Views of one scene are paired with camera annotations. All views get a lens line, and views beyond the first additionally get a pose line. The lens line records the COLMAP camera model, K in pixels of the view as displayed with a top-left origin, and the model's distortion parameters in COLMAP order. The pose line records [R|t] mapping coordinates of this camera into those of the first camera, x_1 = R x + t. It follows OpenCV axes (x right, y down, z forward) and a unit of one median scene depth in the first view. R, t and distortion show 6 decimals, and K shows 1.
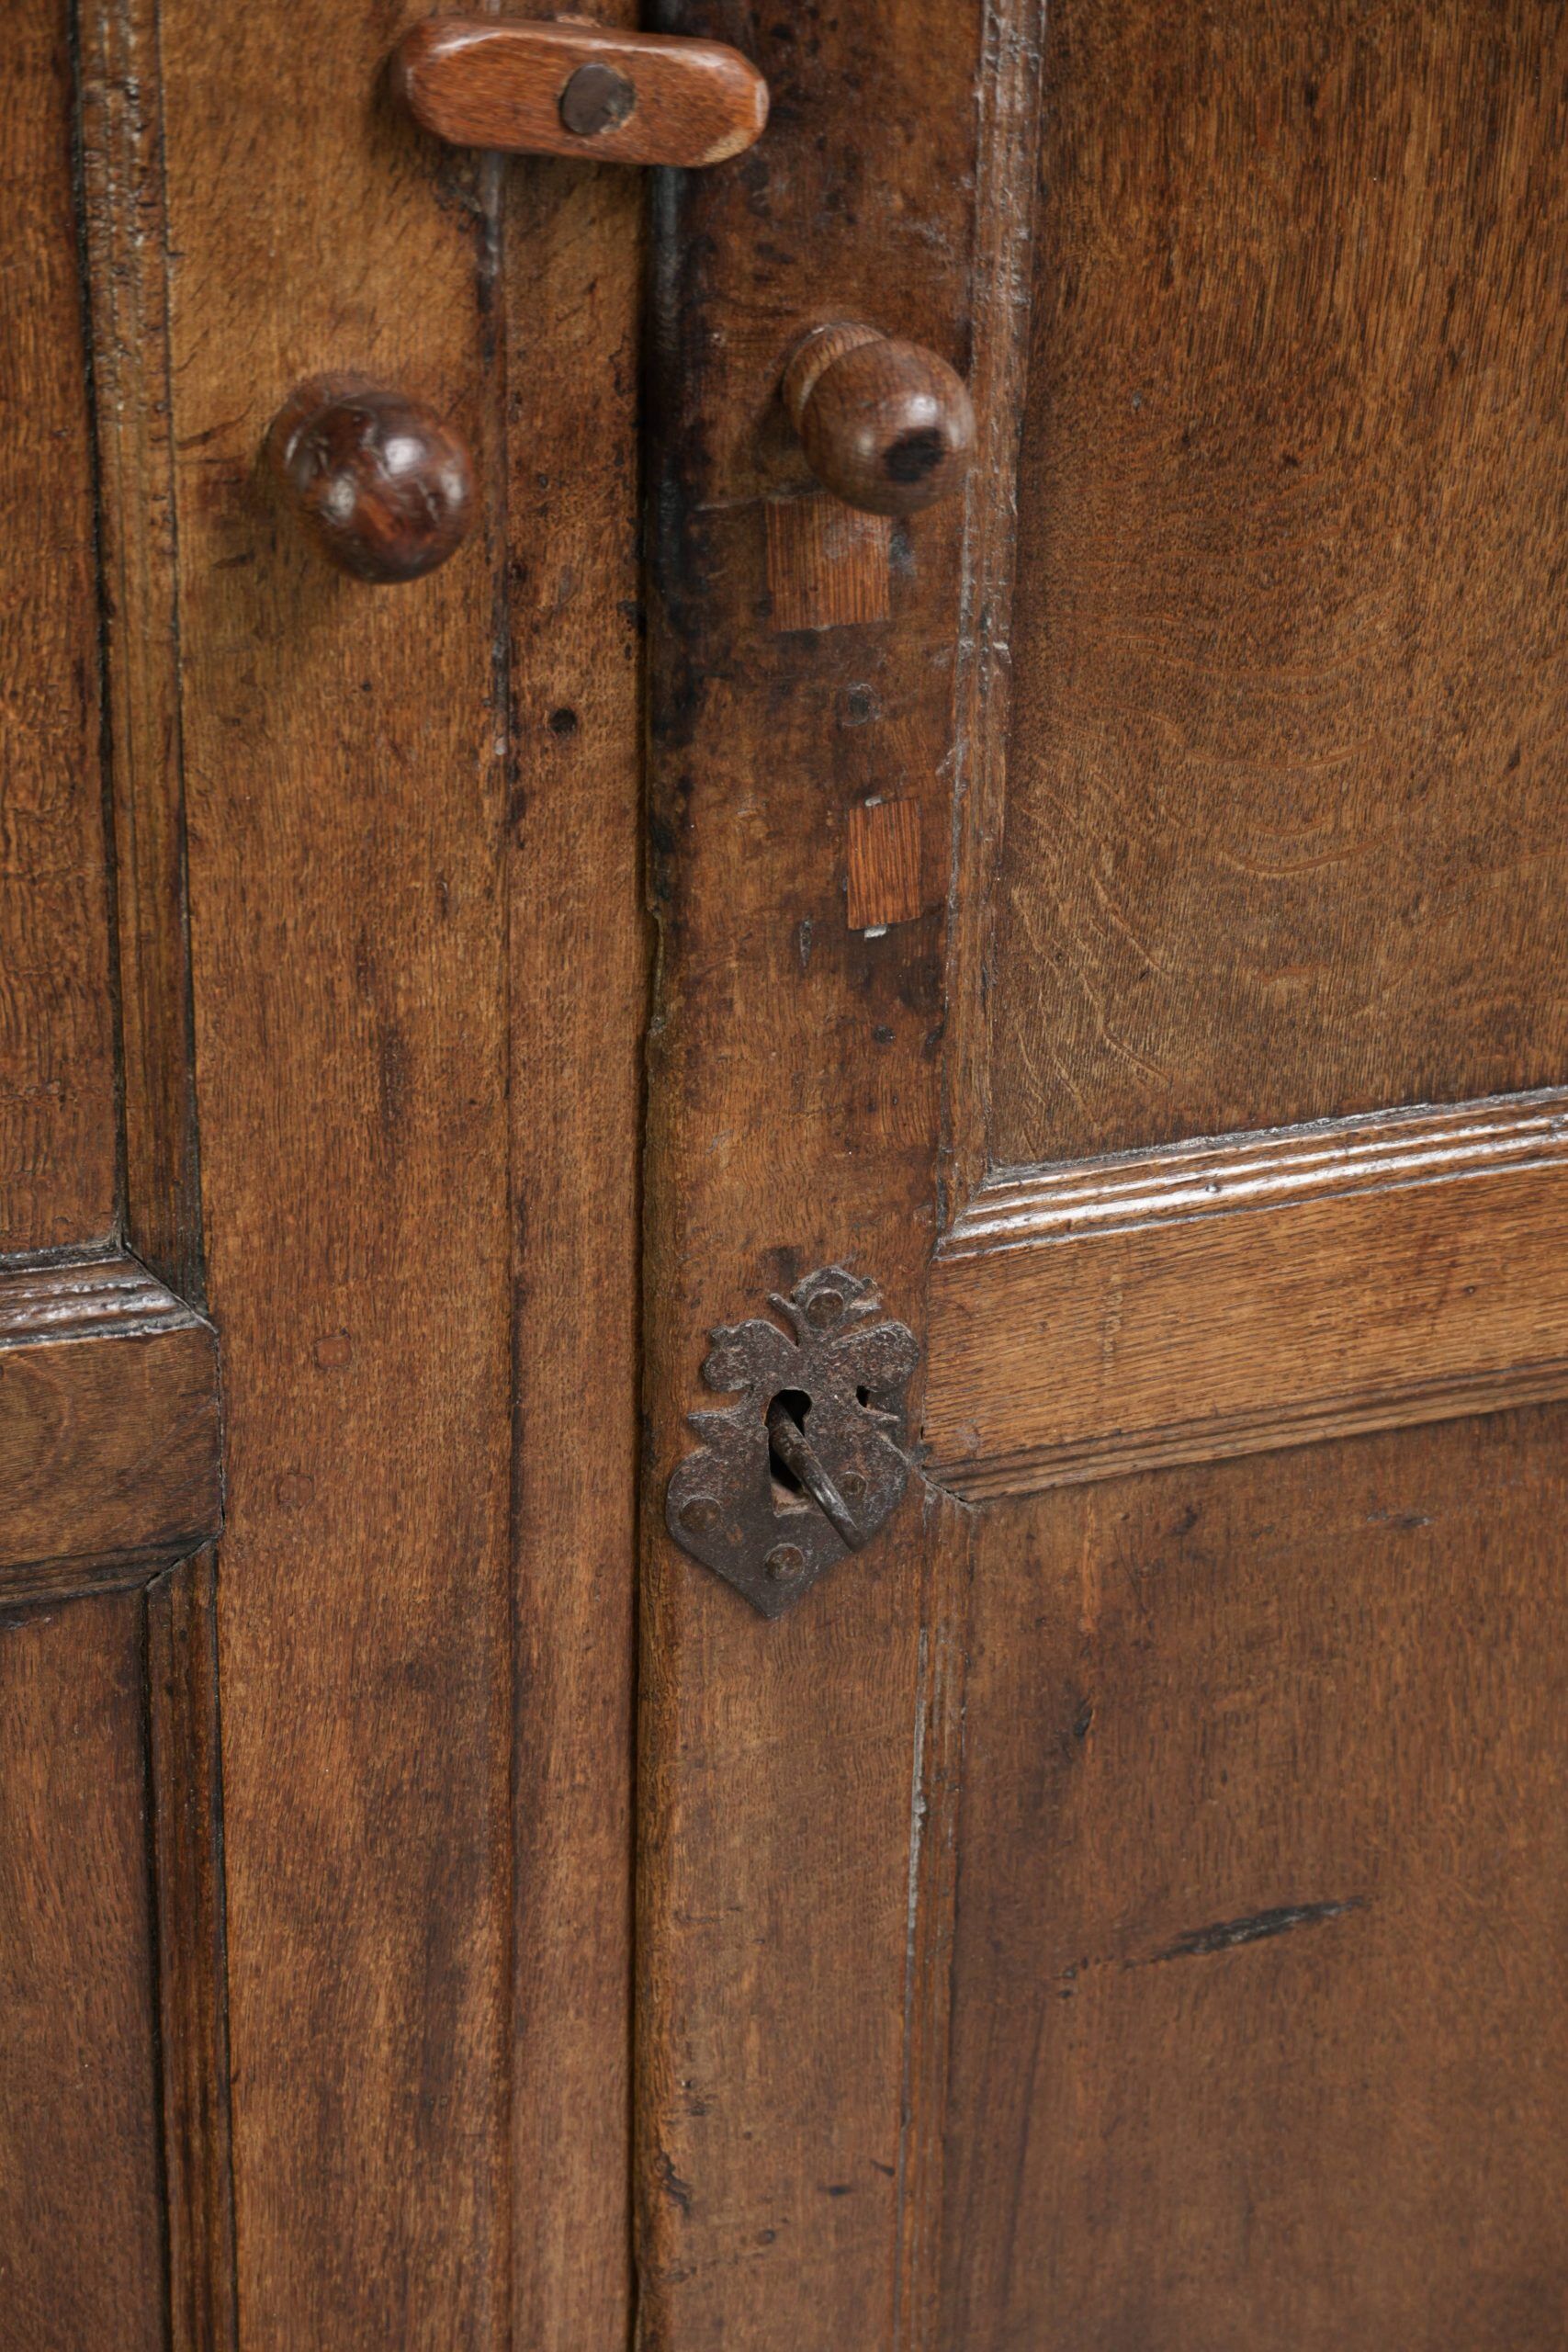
lens RADIAL K [[5262.0, 0, 852.2], [0, 5262.0, 1264.6], [0, 0, 1]] dist [0.048260, 0.000000]
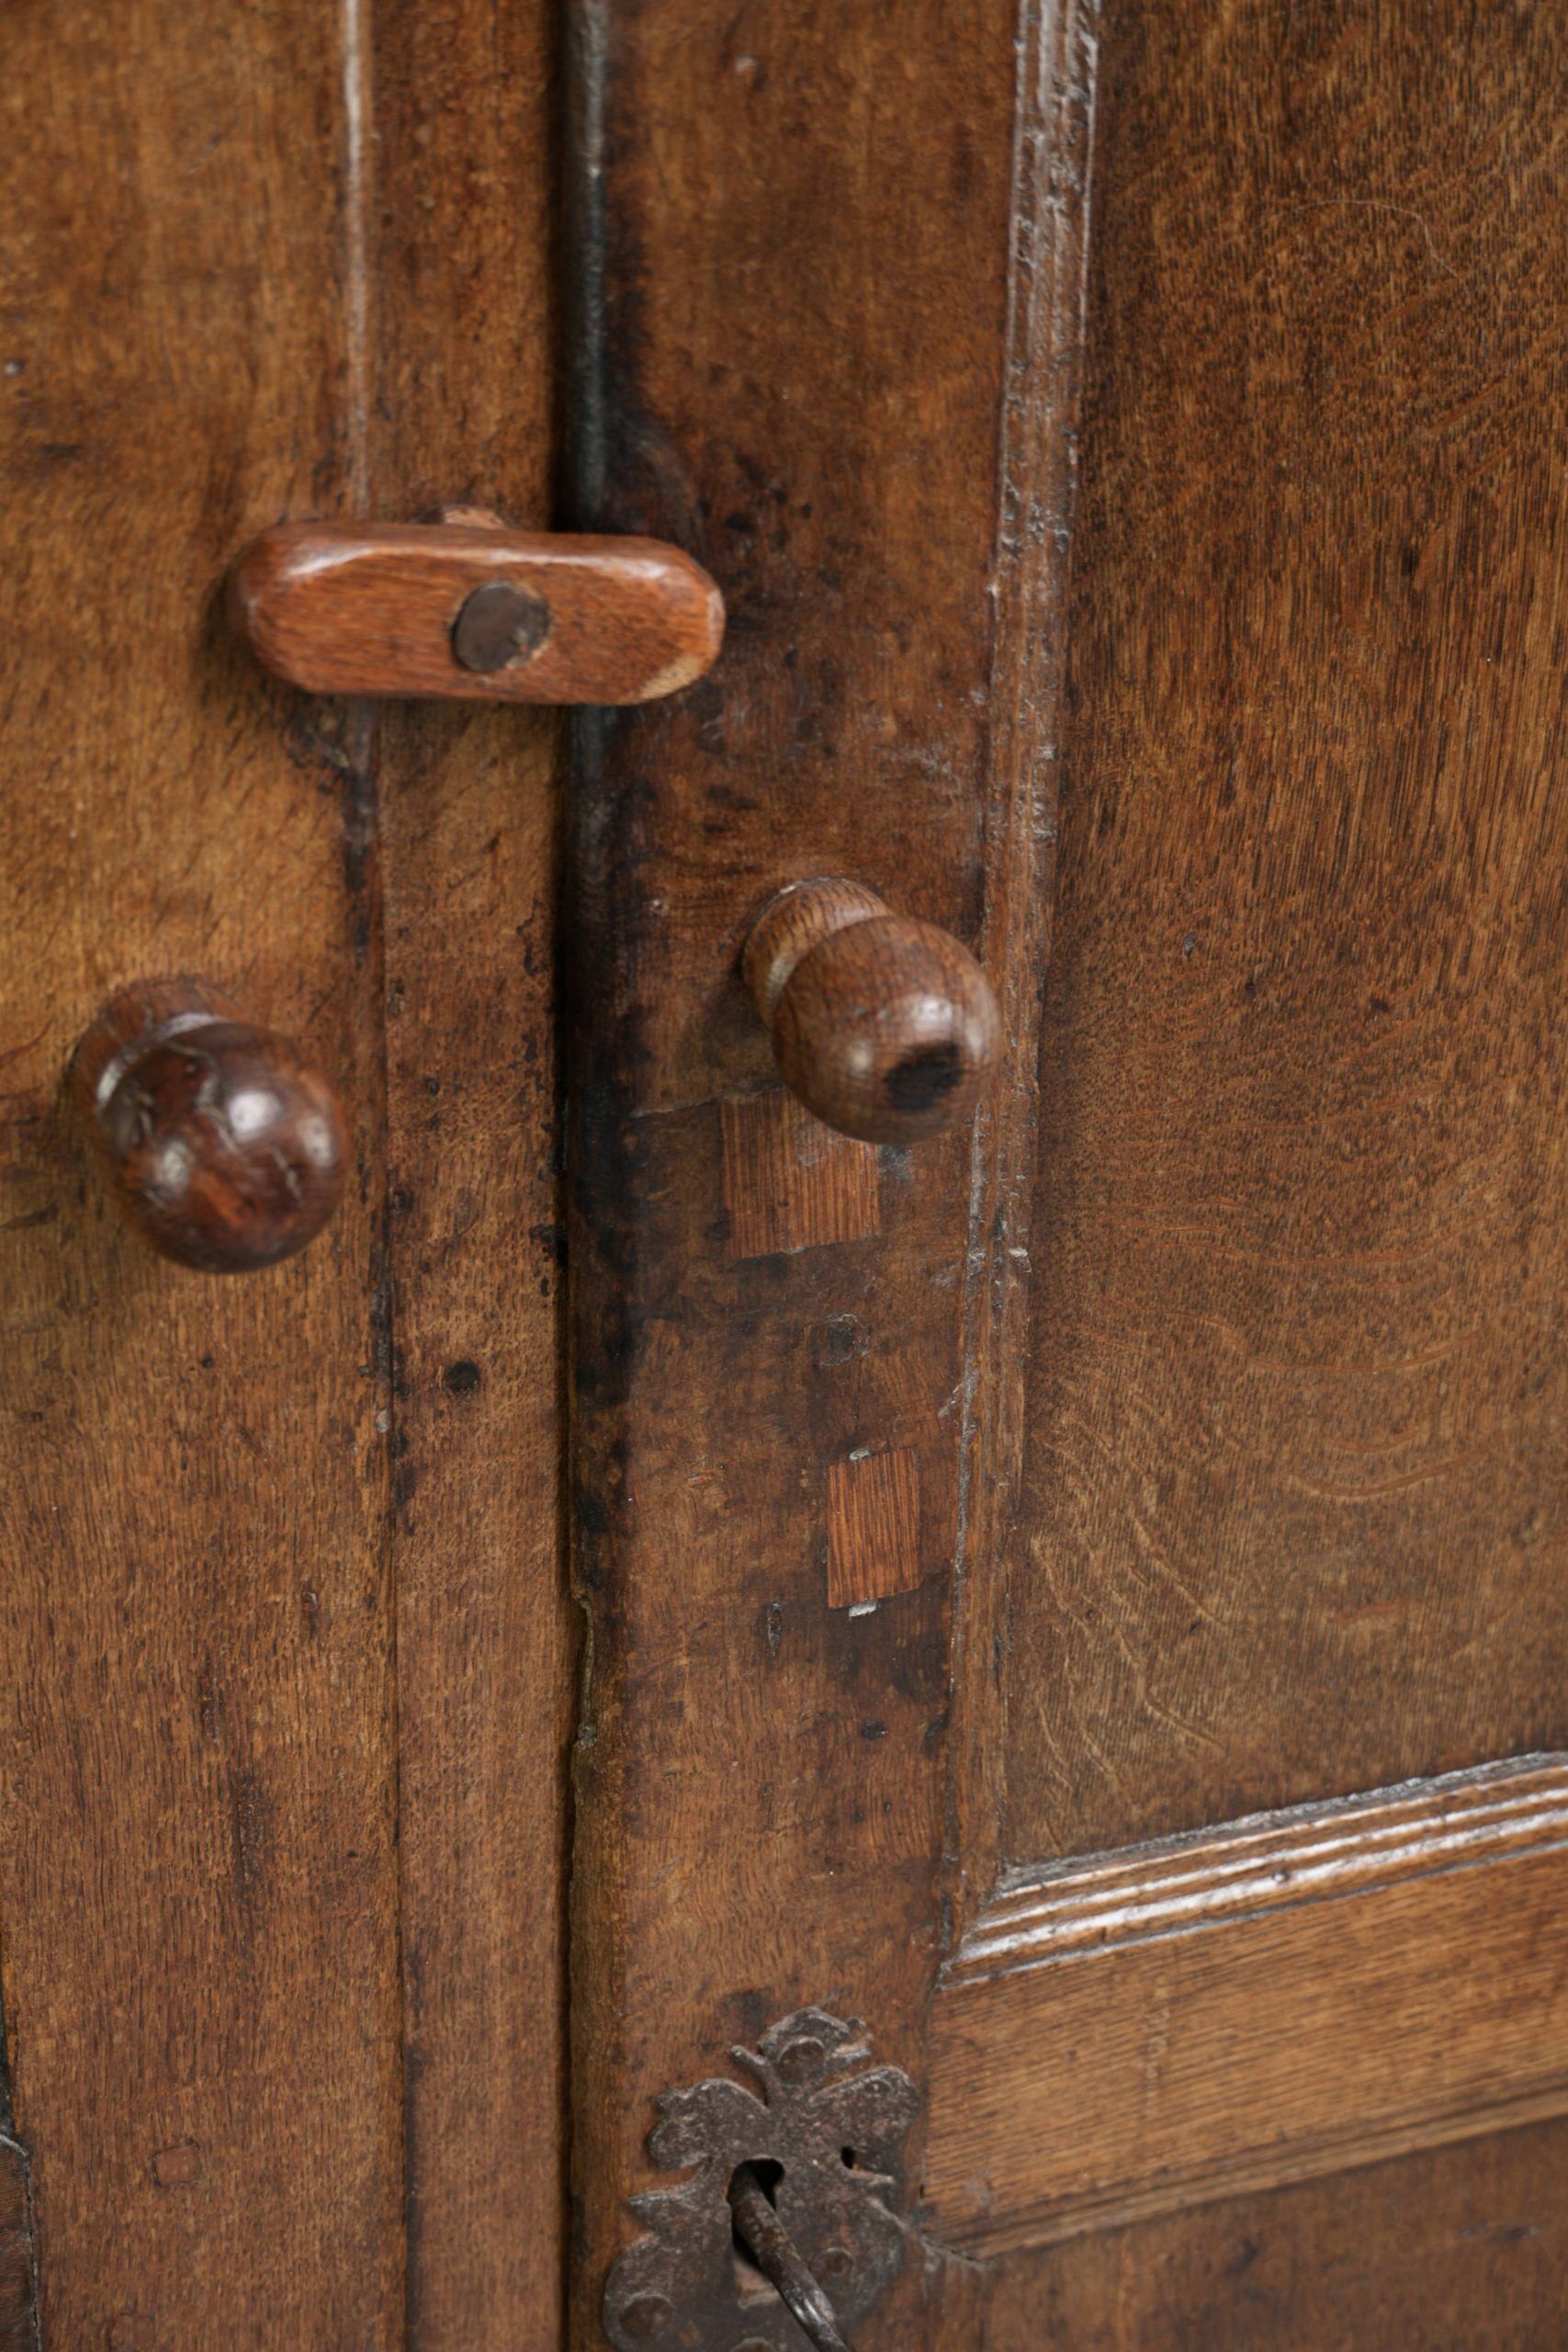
lens RADIAL K [[5262.0, 0, 866.5], [0, 5262.0, 1258.0], [0, 0, 1]] dist [0.048260, 0.000000]
pose [[0.999200, -0.018957, 0.035213, -0.021933], [0.019013, 0.999818, -0.001260, -0.116325], [-0.035183, 0.001928, 0.999379, 0.219757]]
